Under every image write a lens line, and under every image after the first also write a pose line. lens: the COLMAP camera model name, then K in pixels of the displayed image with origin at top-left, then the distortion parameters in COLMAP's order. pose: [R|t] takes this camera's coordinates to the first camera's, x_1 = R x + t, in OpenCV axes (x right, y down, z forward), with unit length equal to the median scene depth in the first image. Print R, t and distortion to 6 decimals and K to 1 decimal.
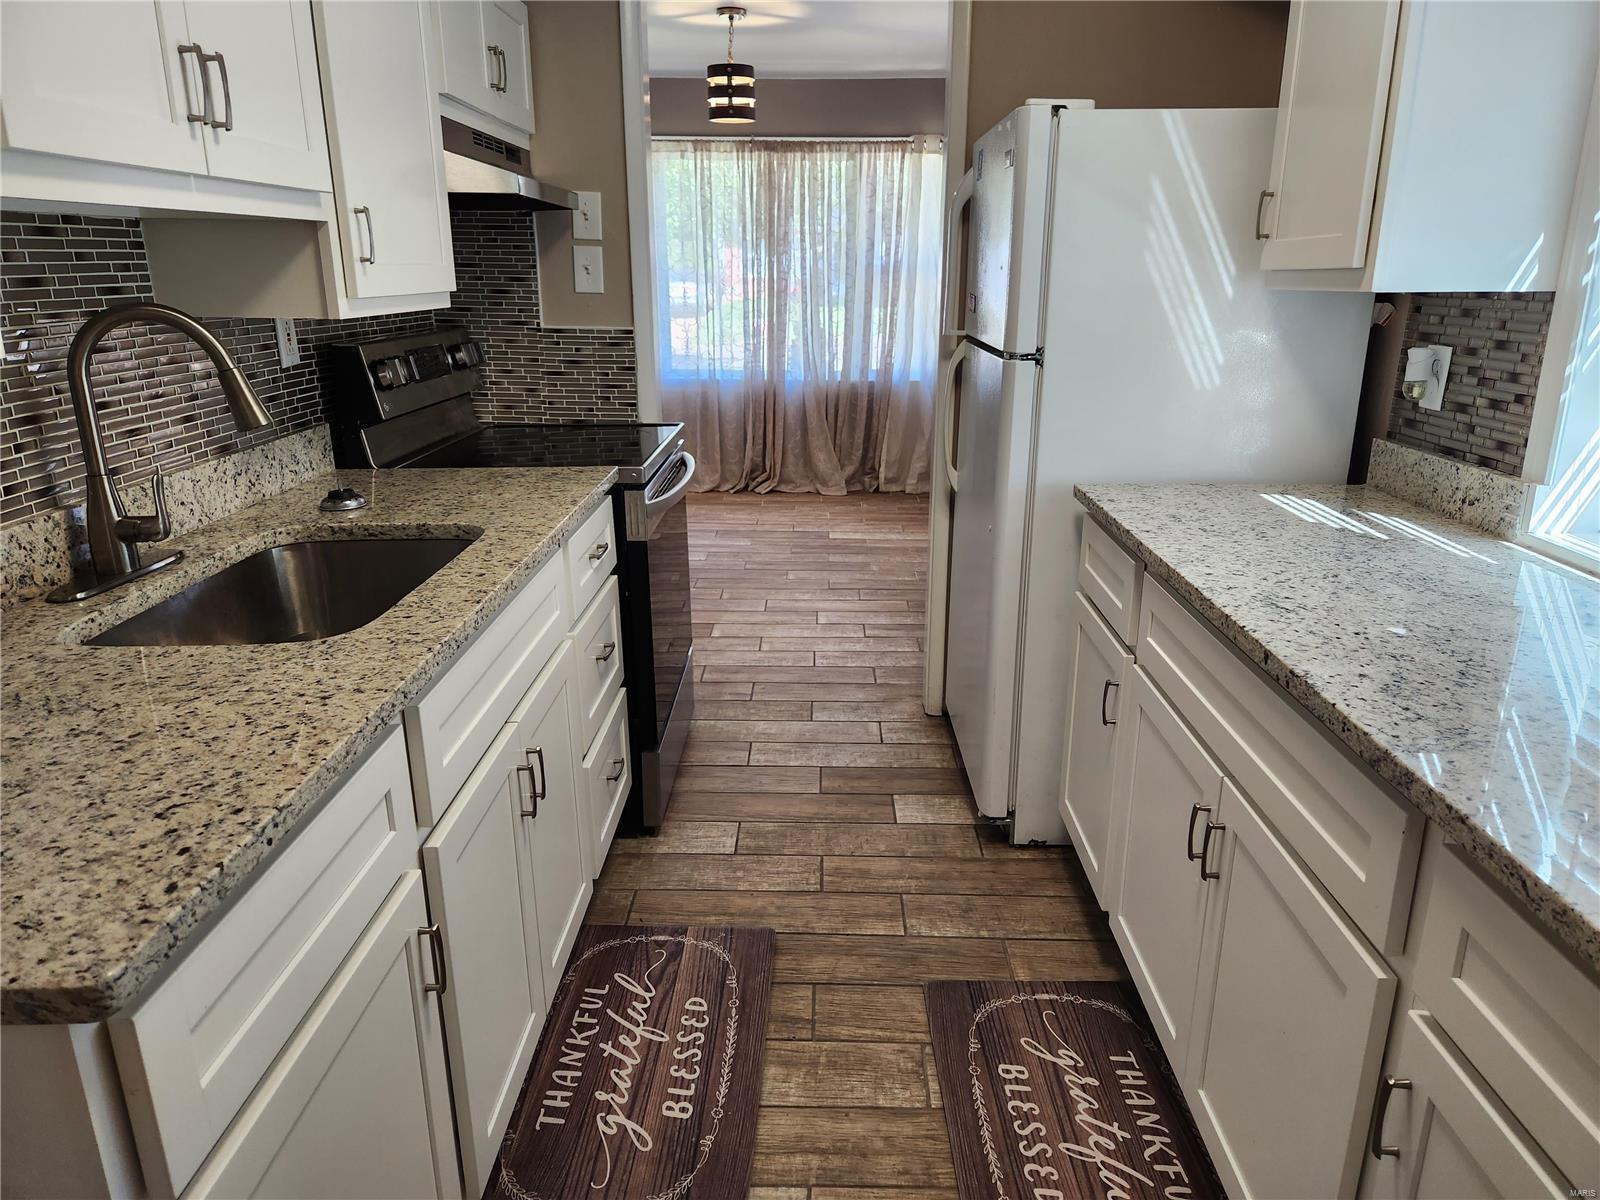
lens RADIAL K [[1064.2, 0, 806.7], [0, 1064.2, 592.7], [0, 0, 1]] dist [0.080376, -0.064707]
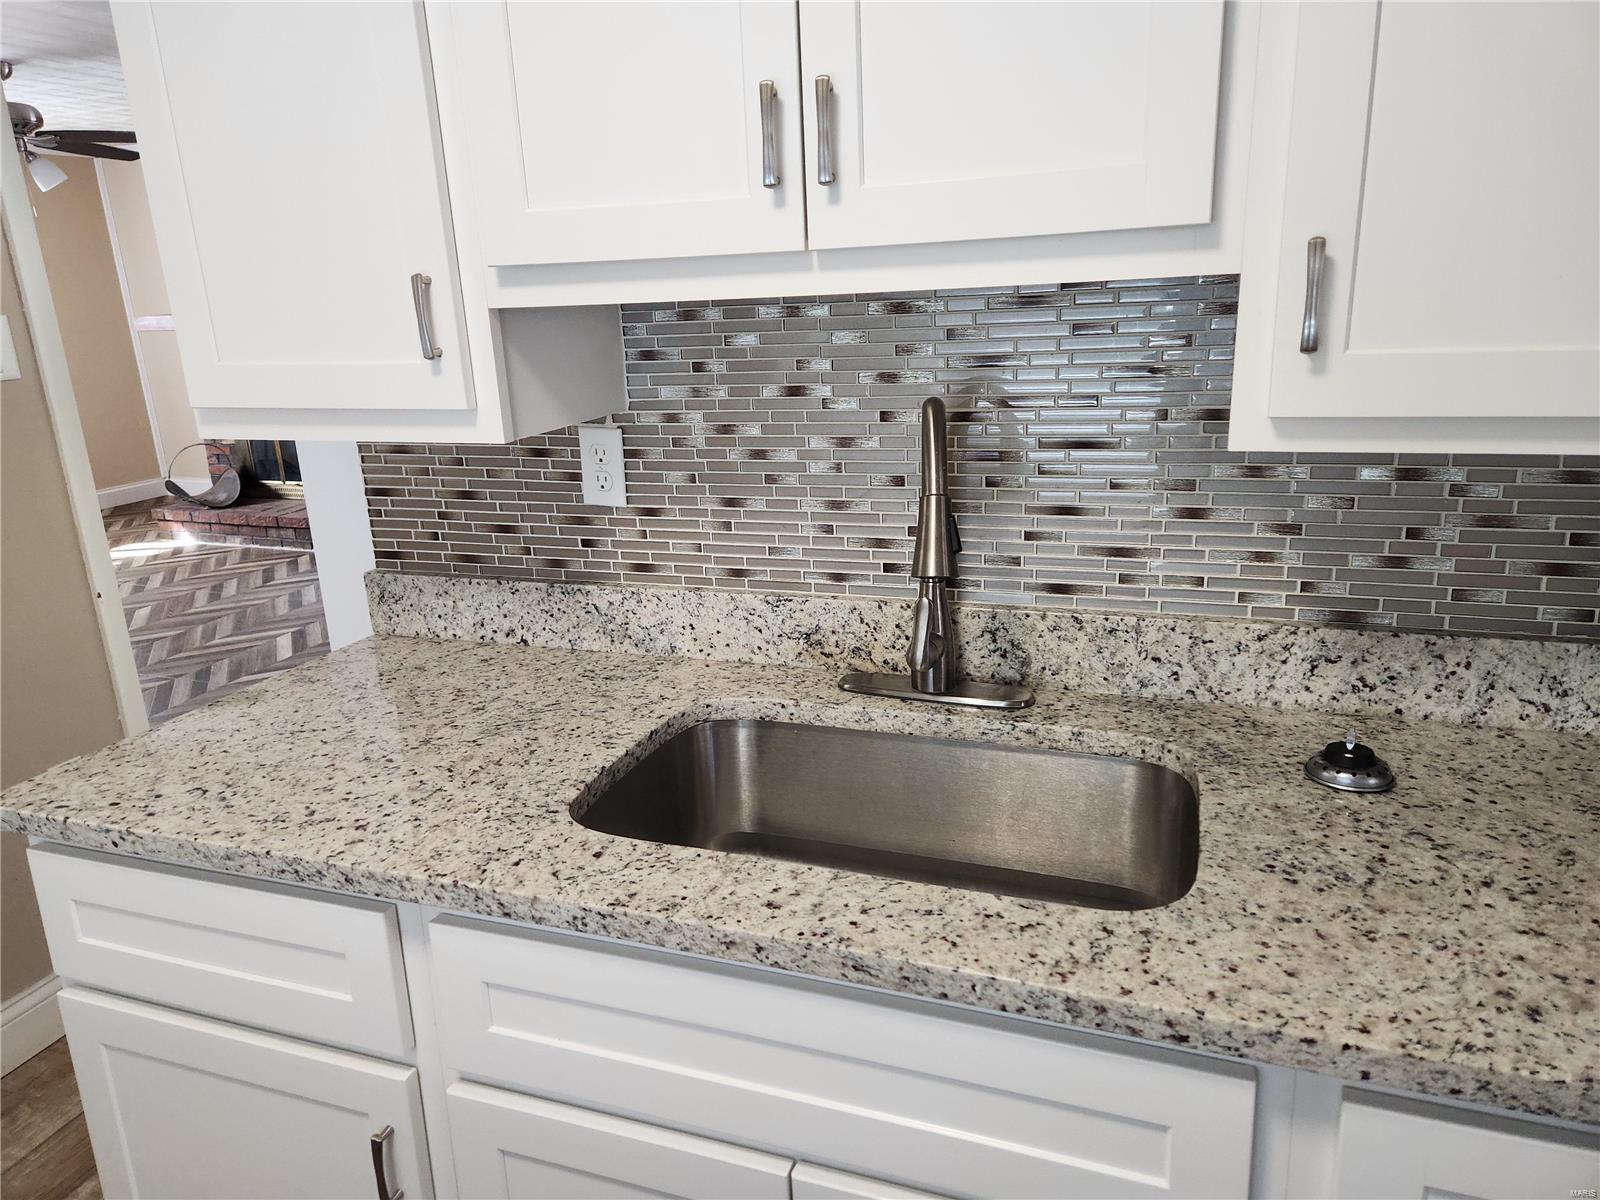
lens RADIAL K [[1064.2, 0, 806.7], [0, 1064.2, 592.7], [0, 0, 1]] dist [0.080376, -0.064707]
pose [[-0.332613, 0.272521, -0.902829, 0.168641], [-0.237275, 0.902357, 0.359794, -0.391825], [0.912726, 0.333891, -0.235473, 1.131018]]
